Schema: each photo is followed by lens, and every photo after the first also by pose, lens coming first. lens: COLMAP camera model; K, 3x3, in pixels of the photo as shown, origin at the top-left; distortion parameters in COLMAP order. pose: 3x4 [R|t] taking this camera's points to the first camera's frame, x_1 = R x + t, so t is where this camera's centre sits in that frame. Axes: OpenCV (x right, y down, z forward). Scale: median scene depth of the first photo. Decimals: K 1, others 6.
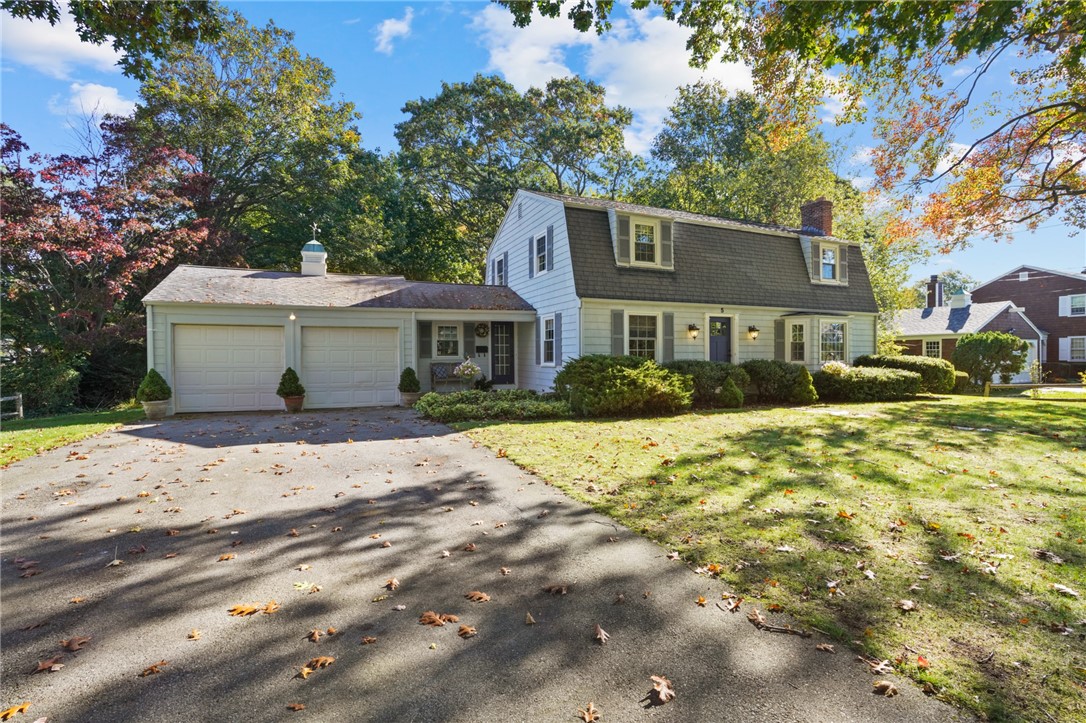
lens RADIAL K [[494.4, 0, 544.3], [0, 494.4, 361.7], [0, 0, 1]] dist [-0.020734, 0.000748]
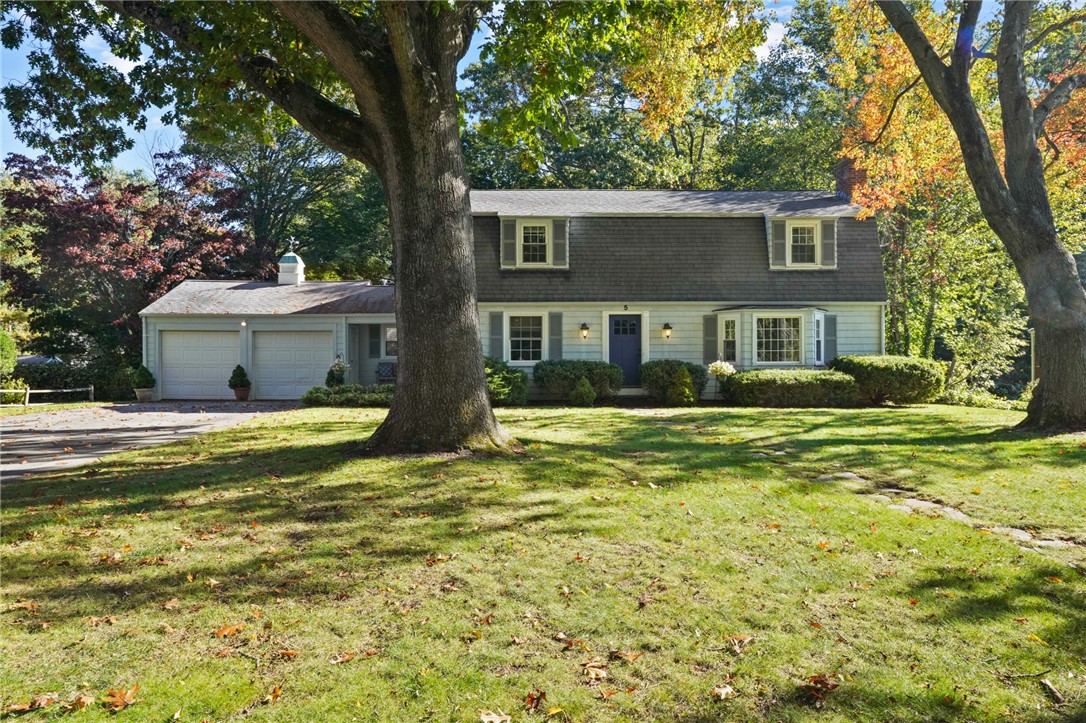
lens RADIAL K [[749.5, 0, 543.1], [0, 749.5, 364.4], [0, 0, 1]] dist [0.053210, -0.000462]
pose [[0.925441, 0.004857, -0.378862, 0.795967], [-0.006066, 0.999980, -0.001999, 0.008943], [0.378844, 0.004148, 0.925451, -0.411935]]
